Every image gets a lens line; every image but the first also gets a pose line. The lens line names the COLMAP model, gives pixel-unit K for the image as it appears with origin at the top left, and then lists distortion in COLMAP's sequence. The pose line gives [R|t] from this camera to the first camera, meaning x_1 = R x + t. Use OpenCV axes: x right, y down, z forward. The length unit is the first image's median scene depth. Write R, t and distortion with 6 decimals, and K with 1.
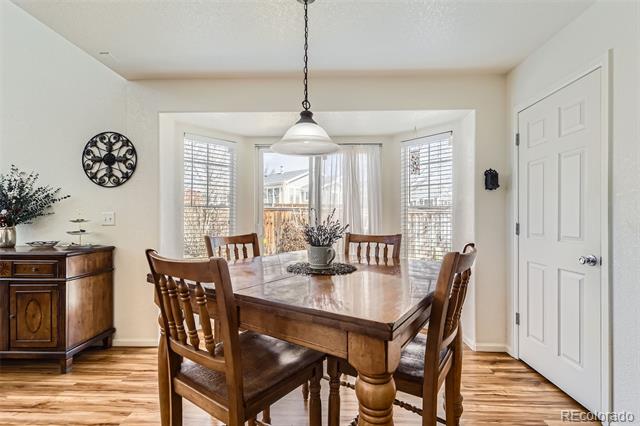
lens RADIAL K [[303.4, 0, 320.4], [0, 303.4, 218.5], [0, 0, 1]] dist [0.001851, 0.000372]
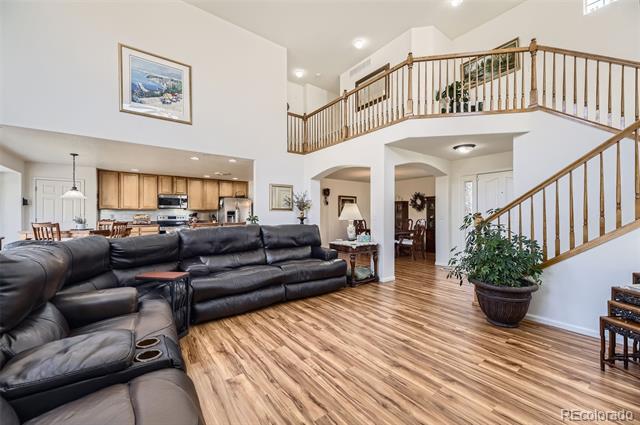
lens RADIAL K [[258.3, 0, 322.2], [0, 258.3, 213.3], [0, 0, 1]] dist [0.018153, -0.006798]
pose [[-0.627479, 0.004082, 0.778623, -2.674825], [0.001052, 0.999990, -0.004394, -0.015004], [-0.778633, -0.001938, -0.627477, 0.403705]]
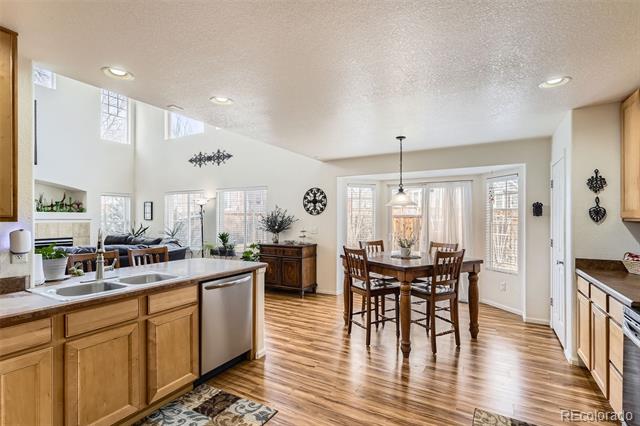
lens RADIAL K [[303.4, 0, 320.4], [0, 303.4, 218.5], [0, 0, 1]] dist [0.001851, 0.000372]
pose [[0.885265, -0.001524, -0.465085, 0.296538], [0.000684, 0.999998, -0.001974, -0.075989], [0.465087, 0.001429, 0.885264, -0.807254]]
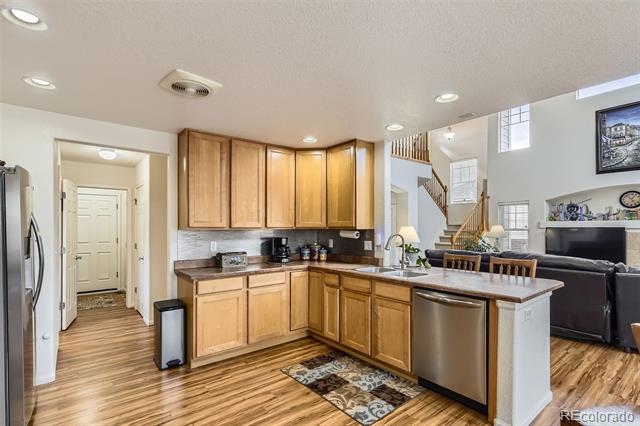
lens RADIAL K [[308.0, 0, 325.7], [0, 308.0, 226.9], [0, 0, 1]] dist [0.002718, 0.000896]
pose [[-0.756221, -0.004194, -0.654303, 0.412903], [-0.001287, 0.999987, -0.004922, -0.073044], [0.654315, -0.002880, -0.756217, 0.350242]]
